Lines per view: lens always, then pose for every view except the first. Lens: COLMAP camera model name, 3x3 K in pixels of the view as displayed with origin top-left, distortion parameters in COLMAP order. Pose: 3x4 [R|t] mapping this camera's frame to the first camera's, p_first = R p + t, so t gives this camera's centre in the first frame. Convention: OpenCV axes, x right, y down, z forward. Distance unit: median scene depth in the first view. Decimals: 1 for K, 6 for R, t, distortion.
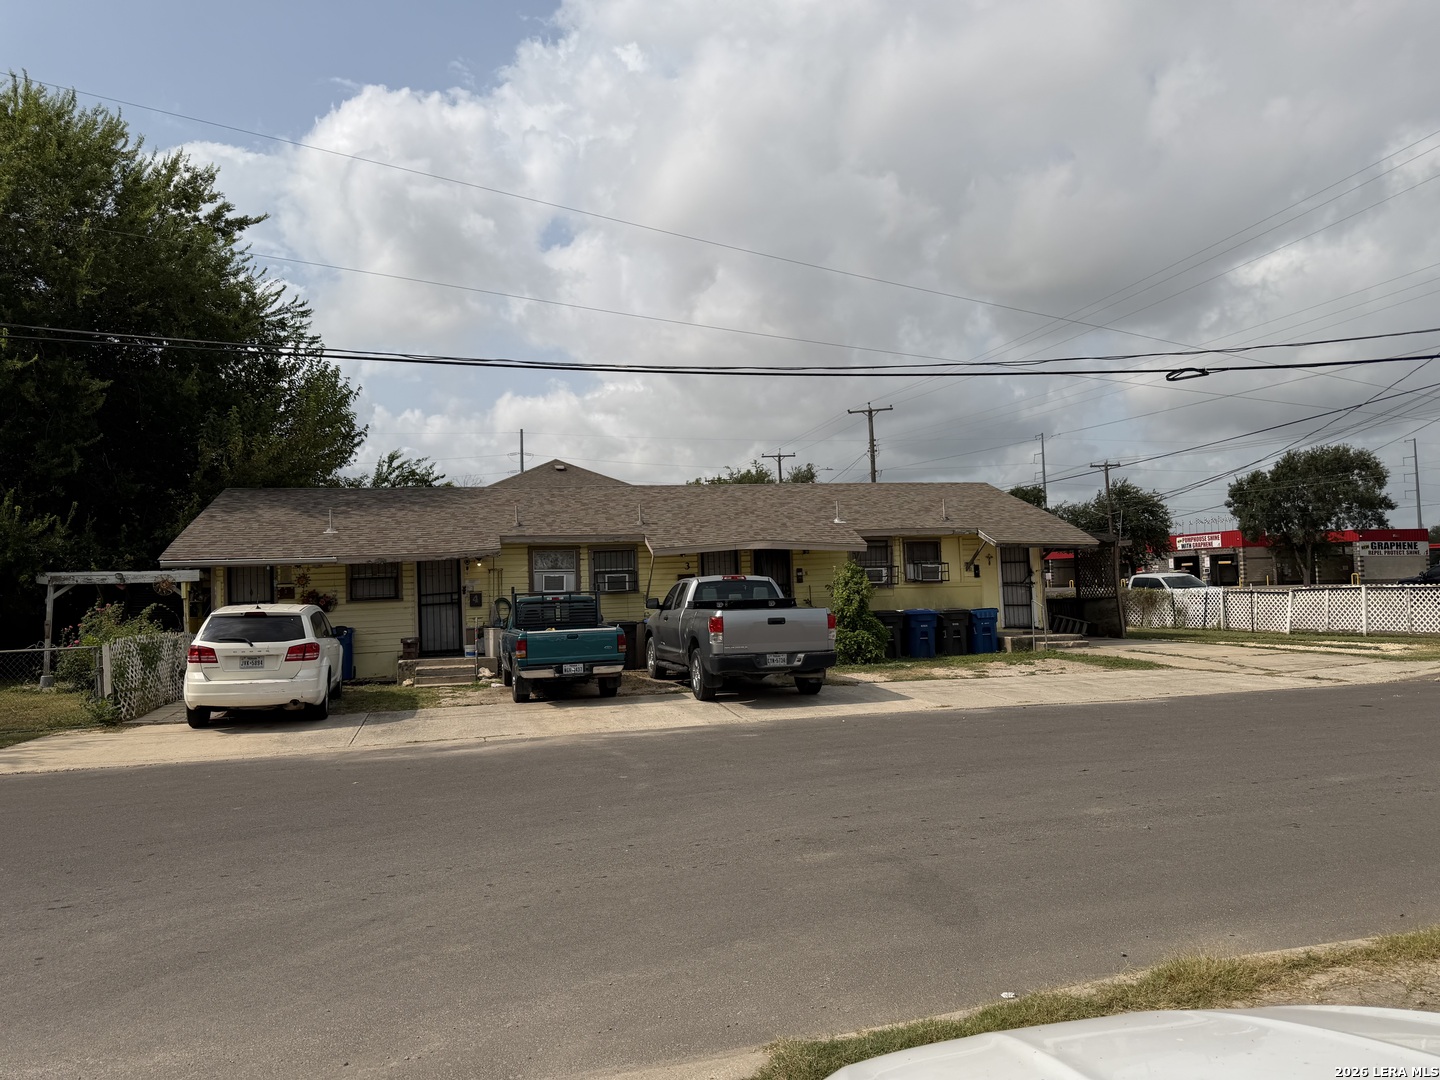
lens RADIAL K [[1012.5, 0, 720.0], [0, 1012.5, 540.0], [0, 0, 1]] dist [0.129890, -0.213257]
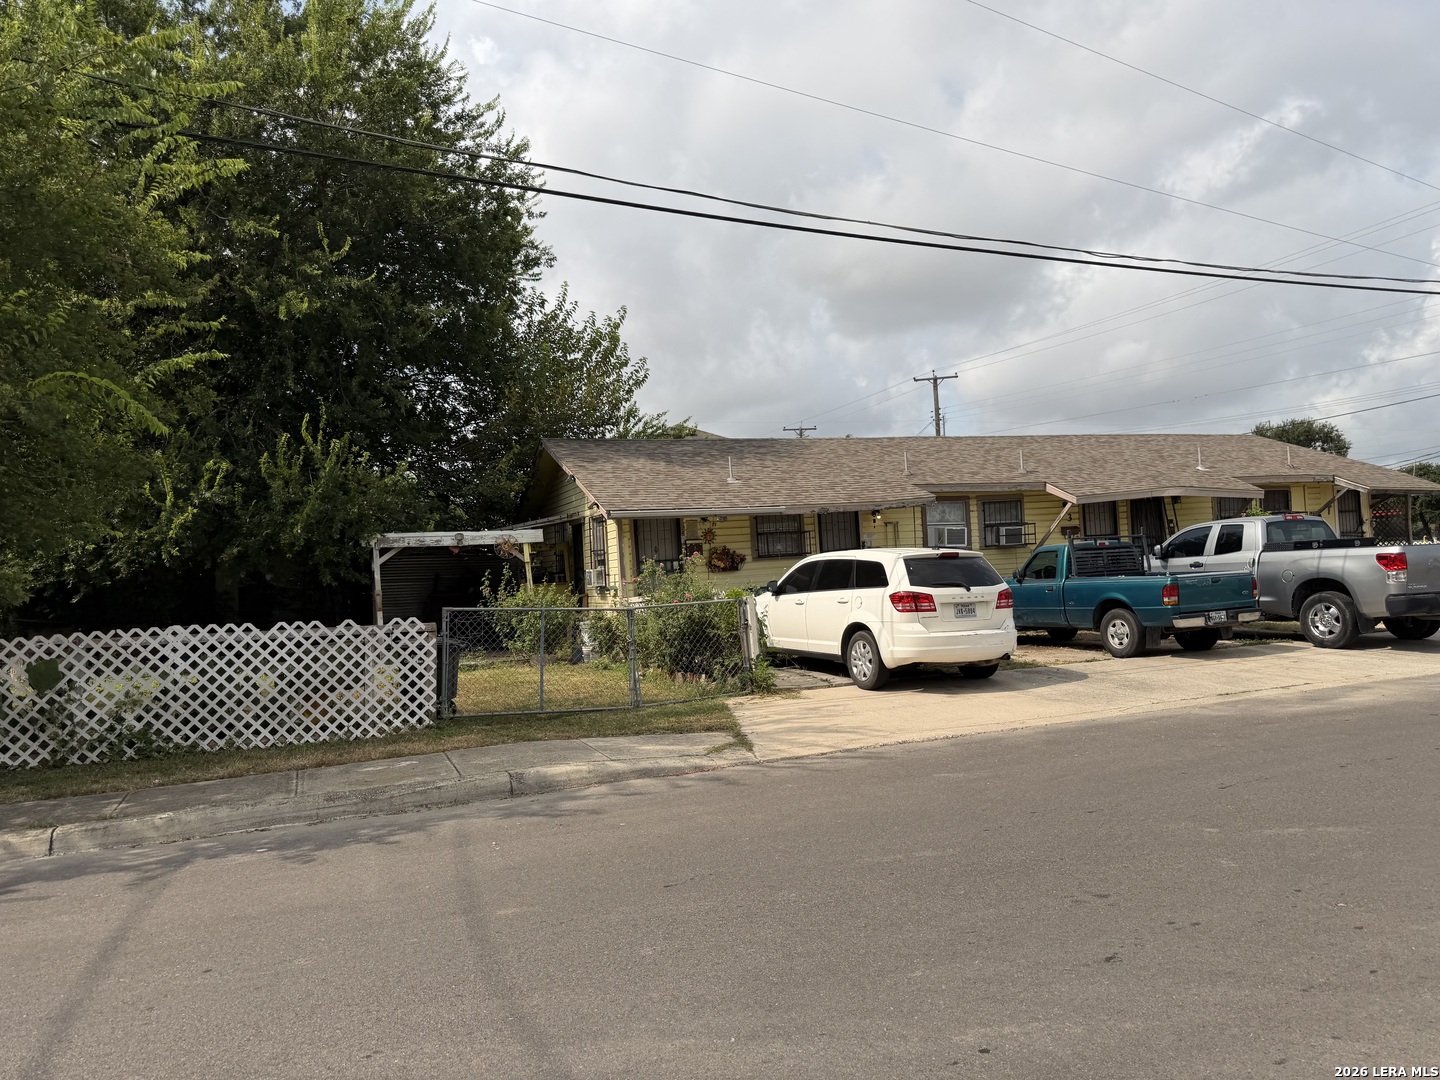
lens RADIAL K [[1012.5, 0, 720.0], [0, 1012.5, 540.0], [0, 0, 1]] dist [0.129890, -0.213257]
pose [[0.991347, -0.016313, 0.130252, -0.496488], [0.014446, 0.999779, 0.015265, 0.028778], [-0.130472, -0.013252, 0.991363, 0.120771]]
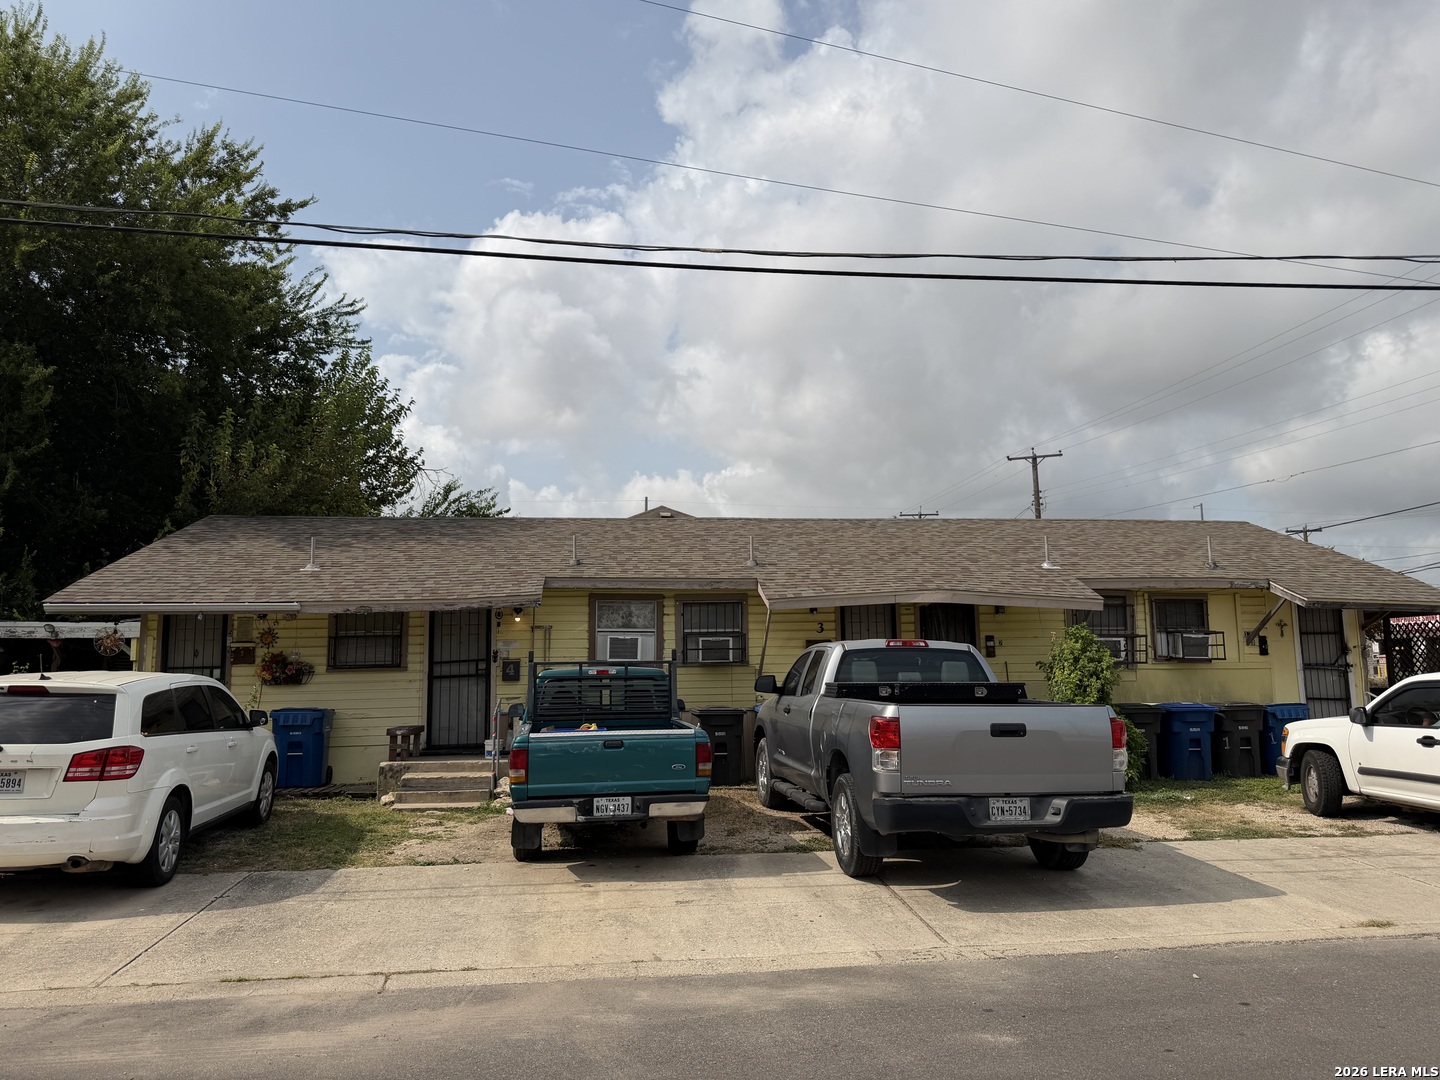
lens RADIAL K [[1012.5, 0, 720.0], [0, 1012.5, 540.0], [0, 0, 1]] dist [0.129890, -0.213257]
pose [[0.992299, 0.006920, -0.123670, -0.016249], [-0.015782, 0.997364, -0.070822, 0.017241], [0.122854, 0.072229, 0.989793, 0.333936]]
